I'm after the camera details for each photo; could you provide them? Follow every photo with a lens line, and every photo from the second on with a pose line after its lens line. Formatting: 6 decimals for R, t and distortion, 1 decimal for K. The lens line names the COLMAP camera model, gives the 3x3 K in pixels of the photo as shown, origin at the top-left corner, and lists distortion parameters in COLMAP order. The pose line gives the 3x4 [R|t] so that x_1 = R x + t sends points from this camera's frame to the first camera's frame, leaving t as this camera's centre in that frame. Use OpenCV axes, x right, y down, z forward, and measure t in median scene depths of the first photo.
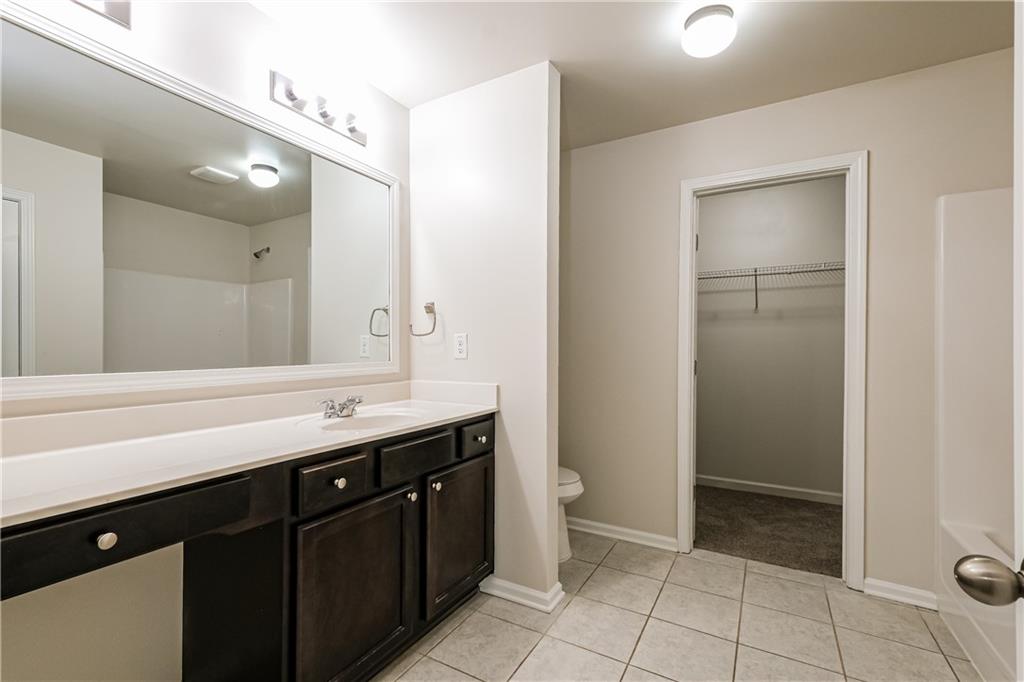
lens RADIAL K [[459.2, 0, 509.3], [0, 459.2, 346.3], [0, 0, 1]] dist [0.003556, 0.000395]
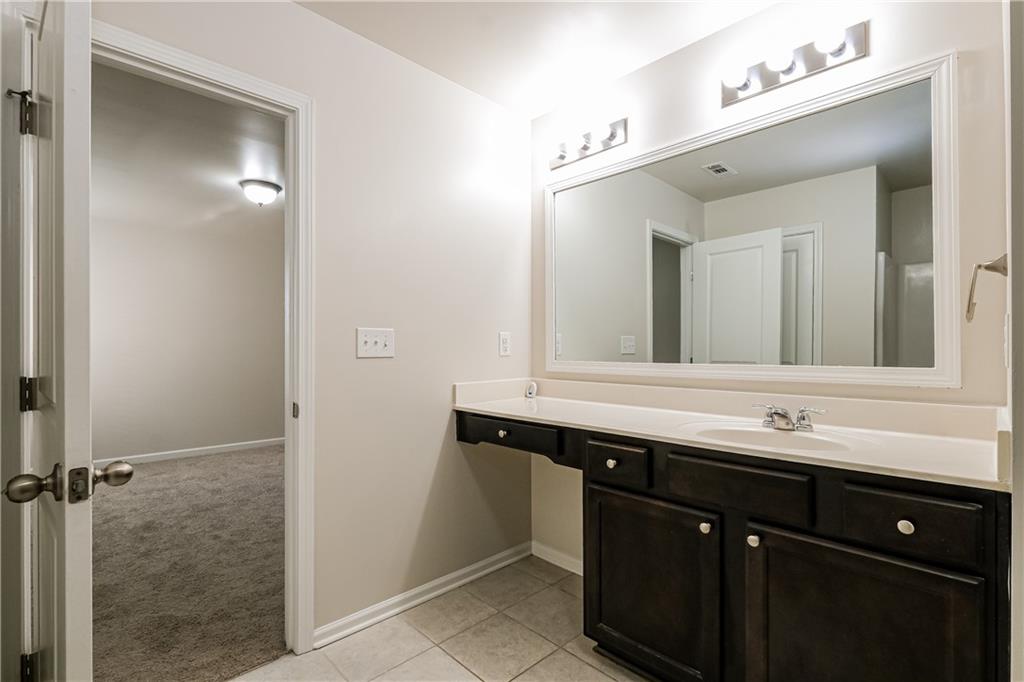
lens RADIAL K [[459.2, 0, 512.0], [0, 459.2, 349.3], [0, 0, 1]] dist [0.003556, 0.000395]
pose [[-0.336697, -0.000265, -0.941613, 0.616069], [0.027066, 0.999584, -0.009959, 0.013340], [0.941224, -0.028839, -0.336550, 0.894170]]
